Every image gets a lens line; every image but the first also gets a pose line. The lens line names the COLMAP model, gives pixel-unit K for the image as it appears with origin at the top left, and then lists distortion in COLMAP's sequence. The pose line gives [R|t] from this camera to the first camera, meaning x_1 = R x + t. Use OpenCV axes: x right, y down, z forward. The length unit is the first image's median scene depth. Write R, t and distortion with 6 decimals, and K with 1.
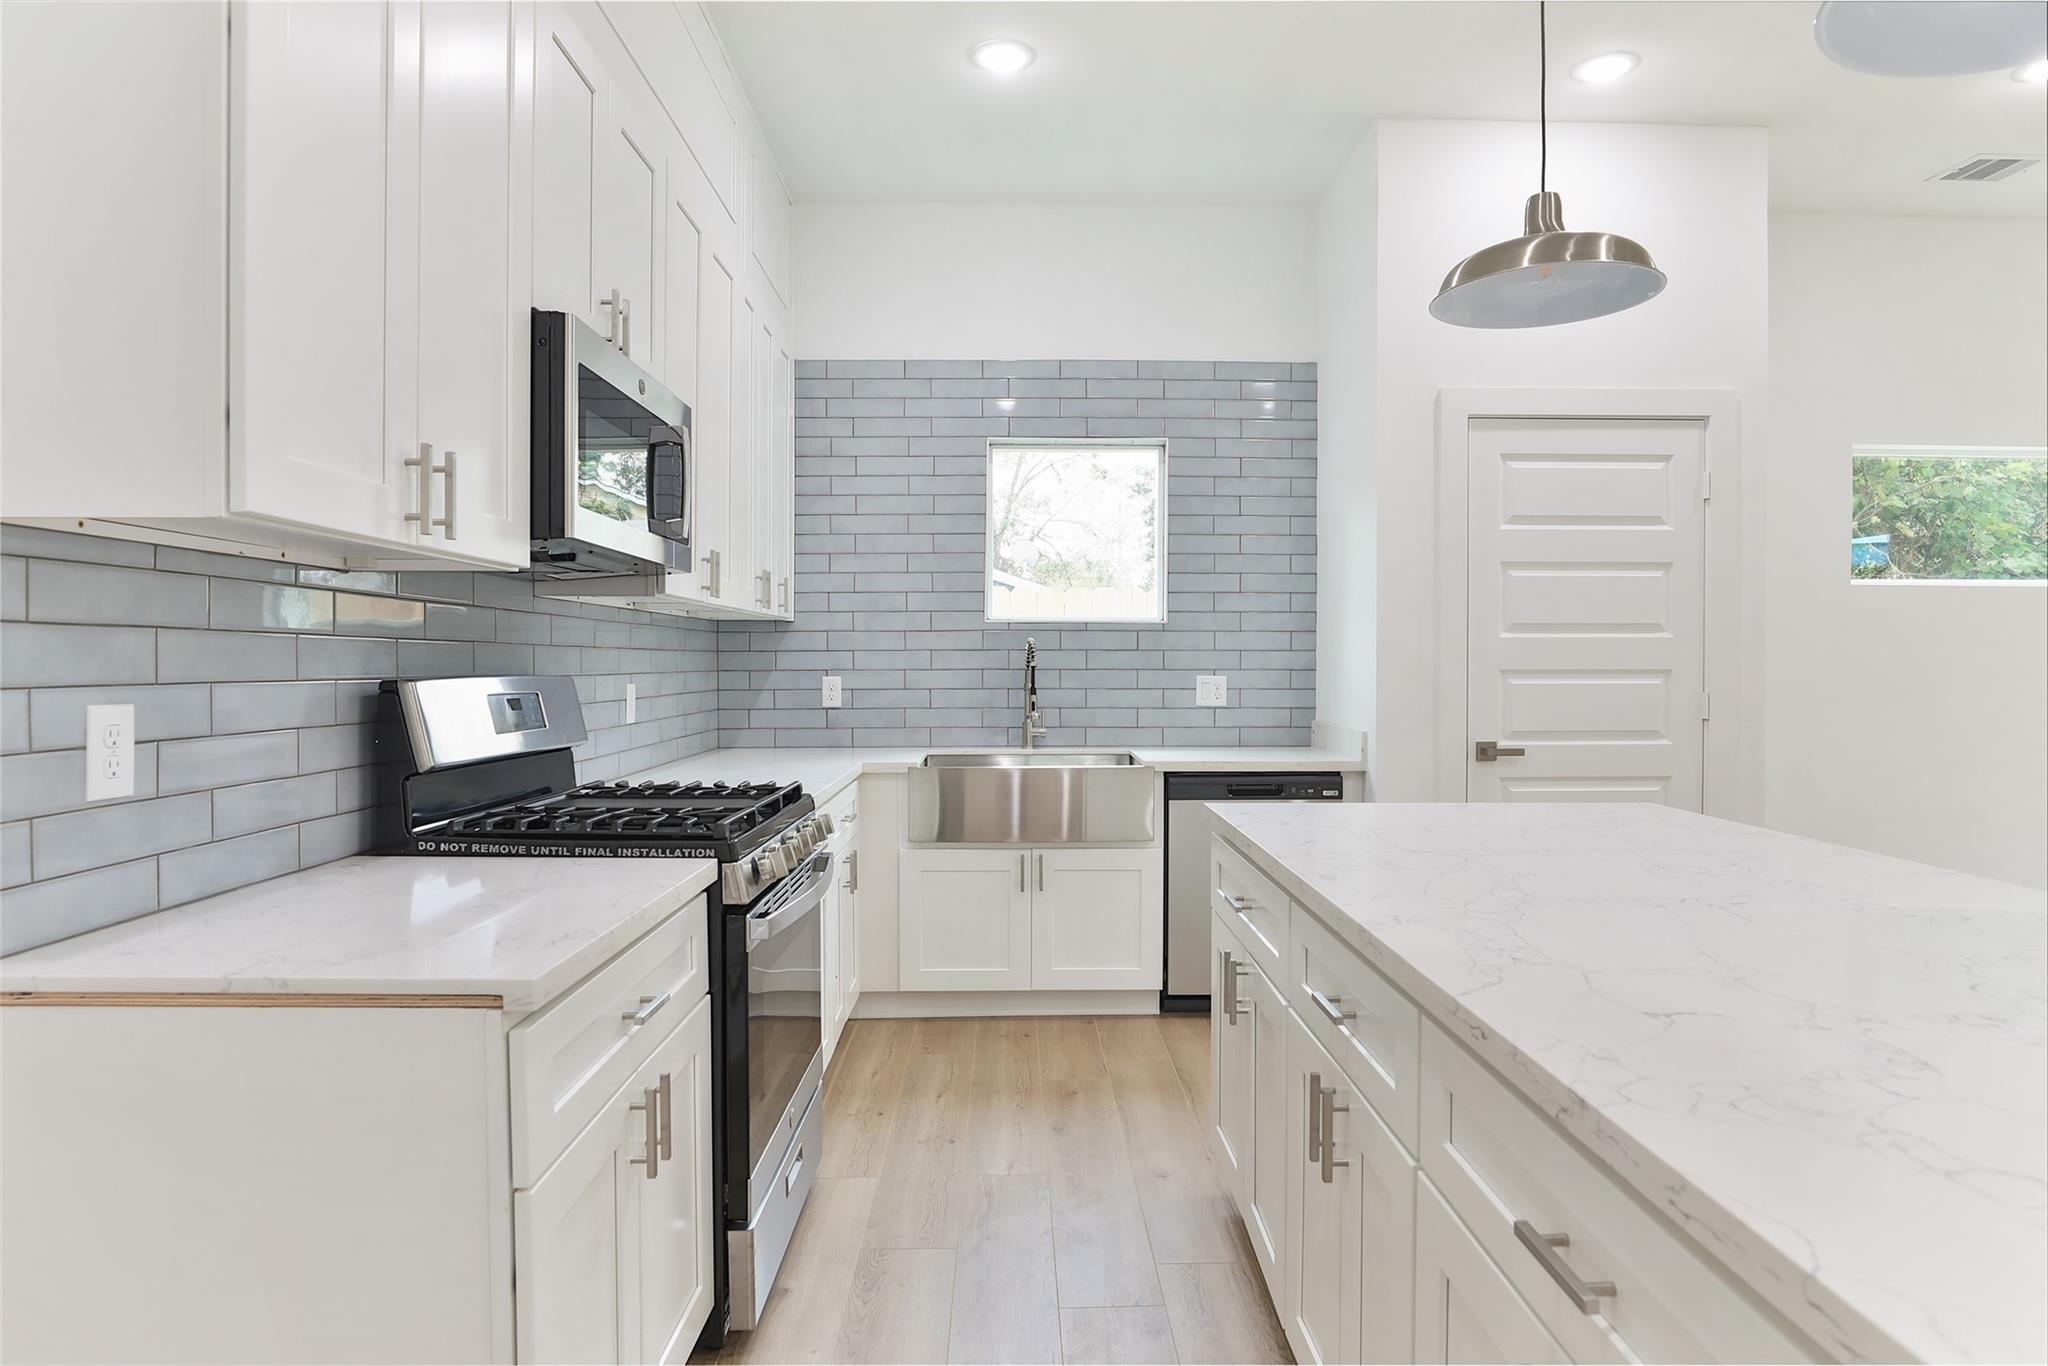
lens RADIAL K [[1150.4, 0, 1026.1], [0, 1150.4, 674.1], [0, 0, 1]] dist [-0.021752, 0.001163]
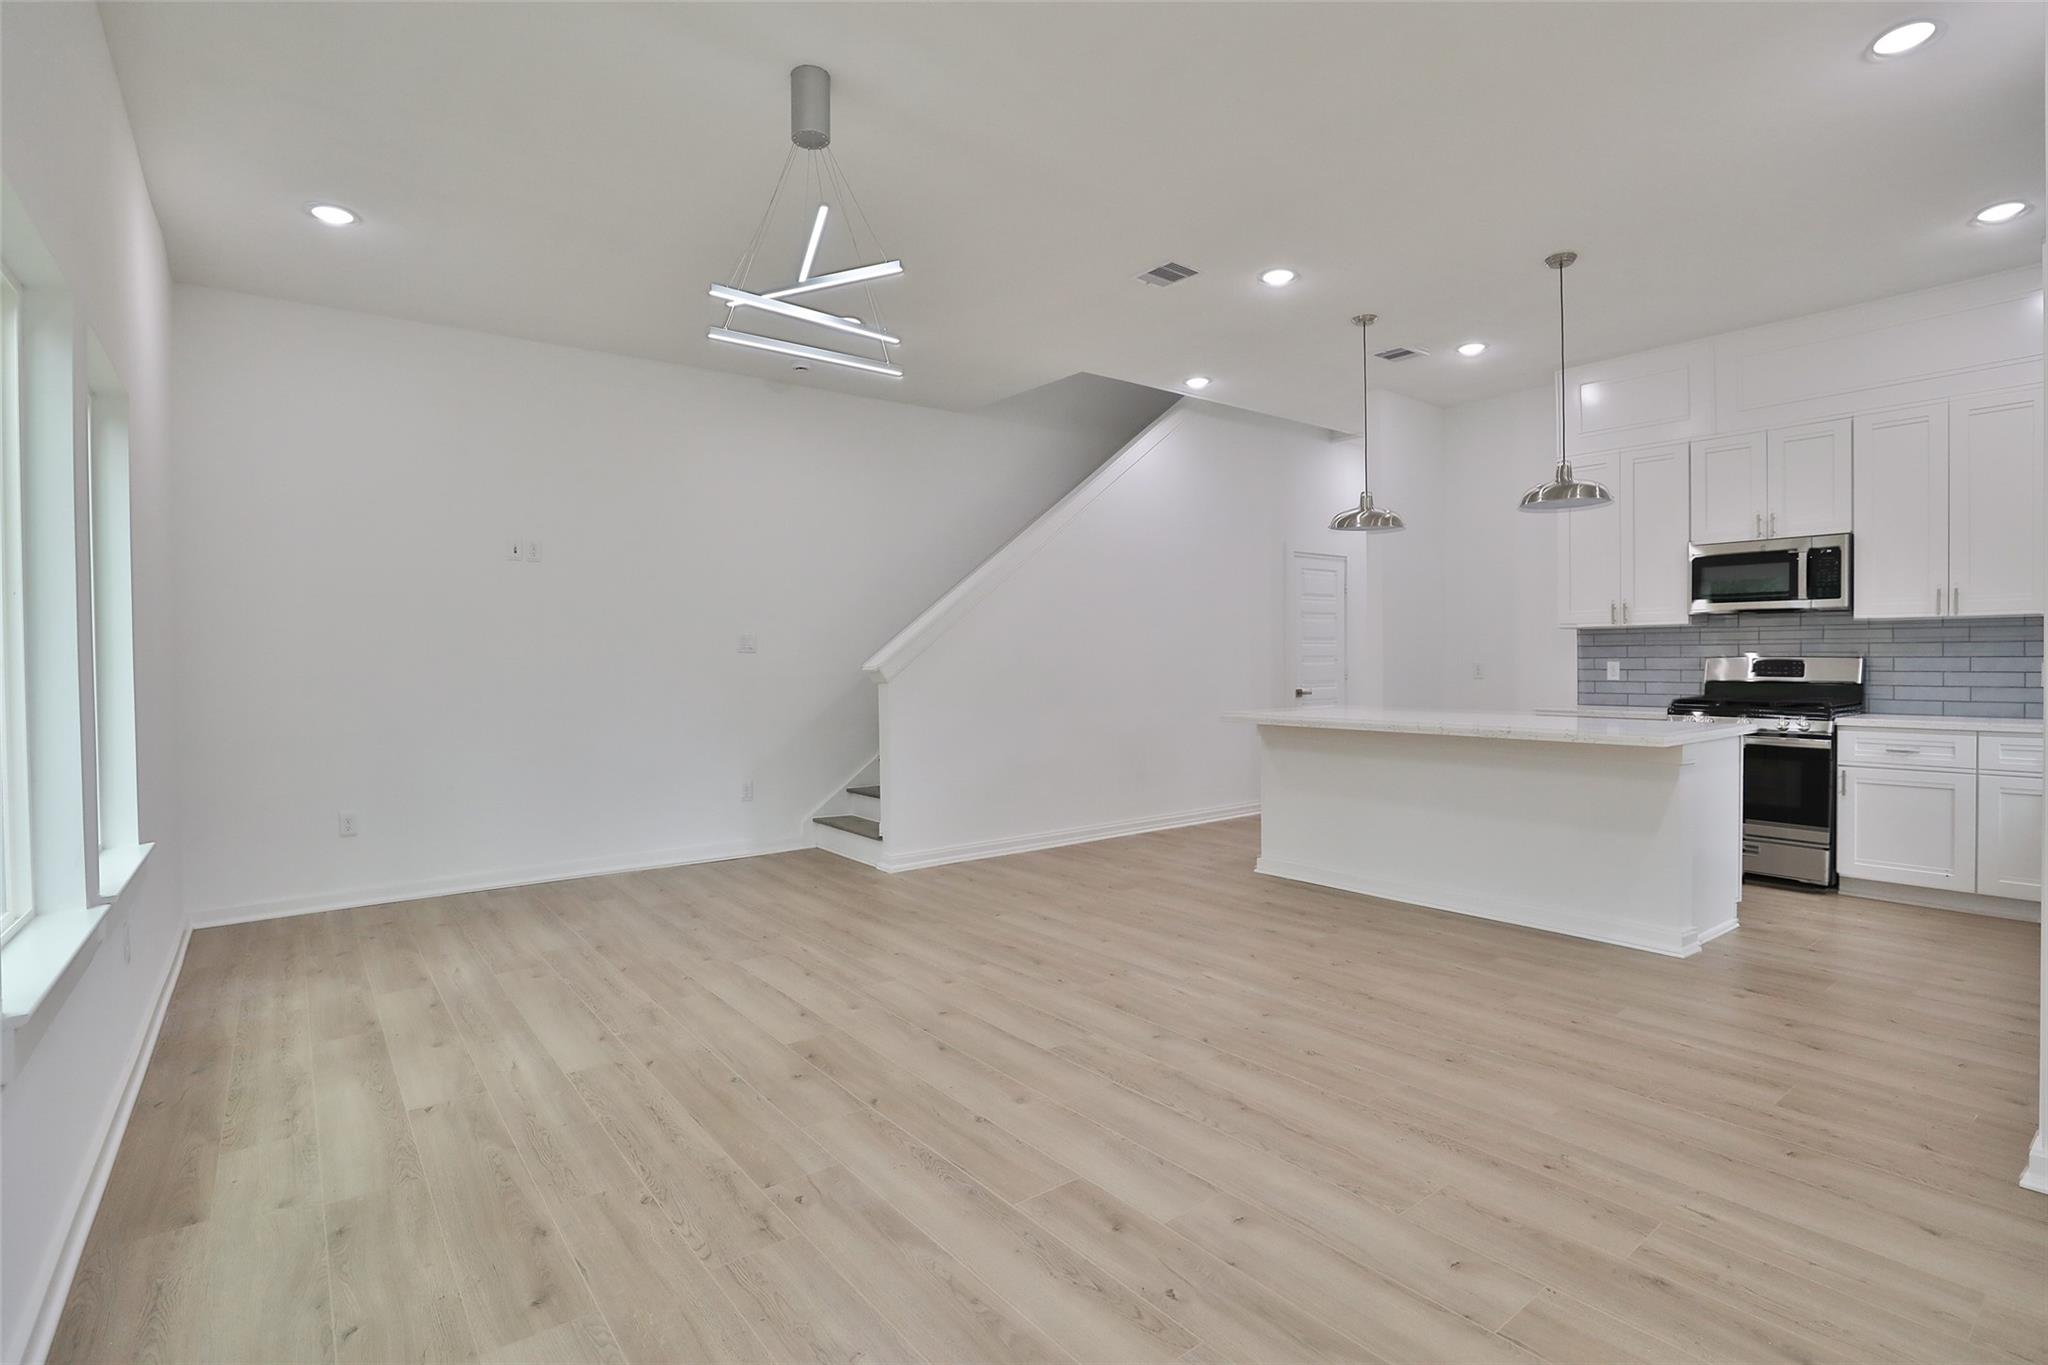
lens RADIAL K [[982.5, 0, 1038.6], [0, 982.5, 673.0], [0, 0, 1]] dist [-0.024327, 0.000967]
pose [[-0.797925, 0.013179, -0.602612, 1.265562], [0.001093, 0.999791, 0.020418, -0.004520], [0.602755, 0.015633, -0.797773, 0.957546]]
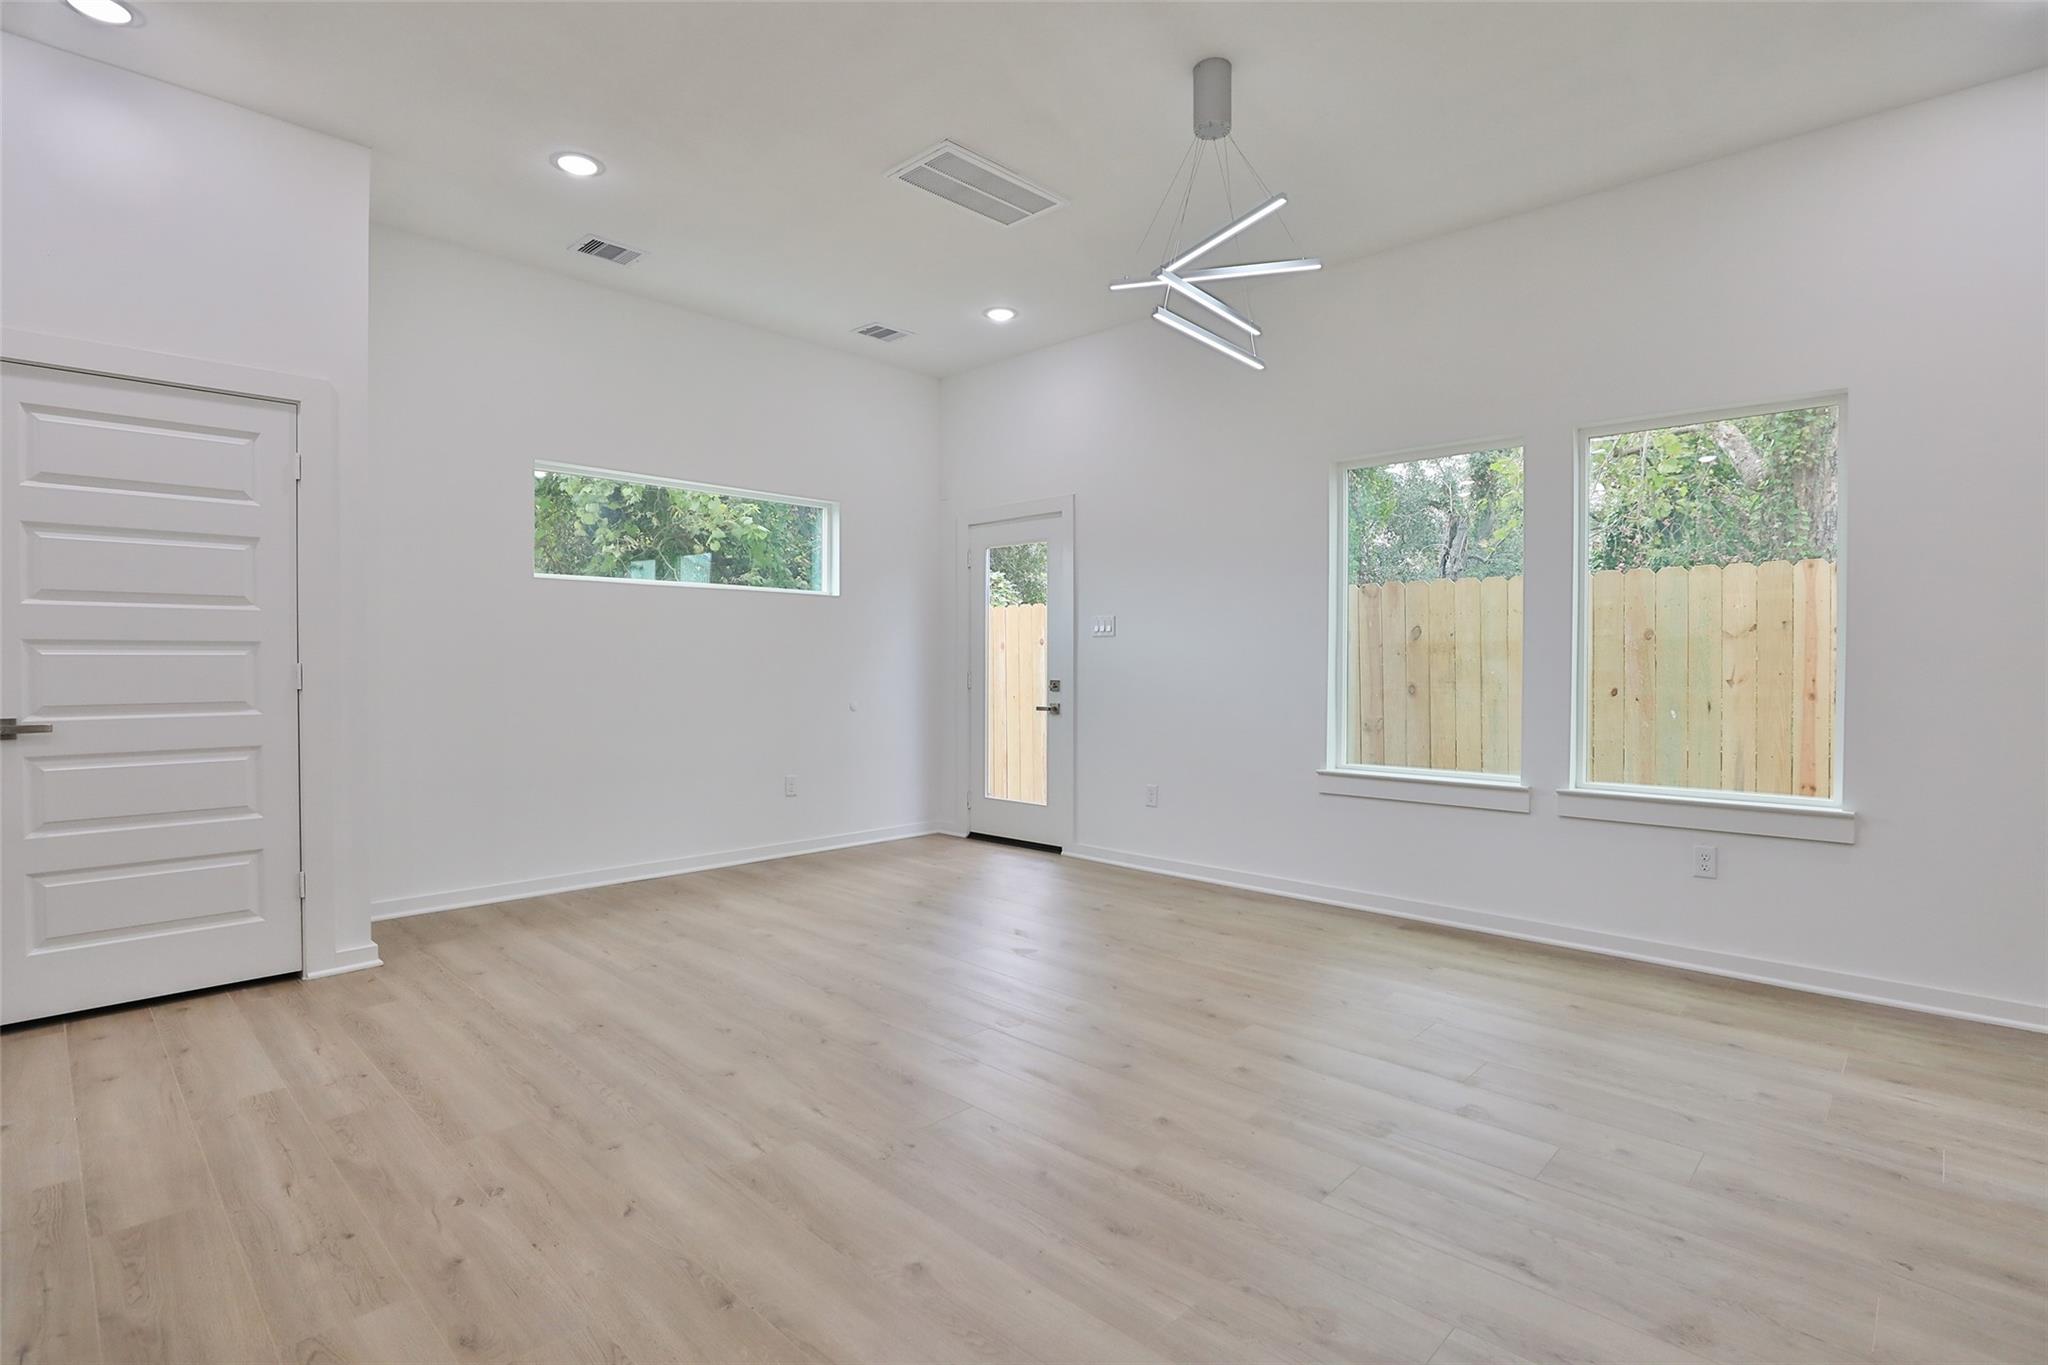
lens RADIAL K [[982.5, 0, 1038.6], [0, 982.5, 673.0], [0, 0, 1]] dist [-0.024327, 0.000967]
pose [[0.700450, -0.007943, 0.713657, 0.379446], [0.006929, 0.999967, 0.004328, 0.022009], [-0.713668, 0.001913, 0.700482, -0.096515]]
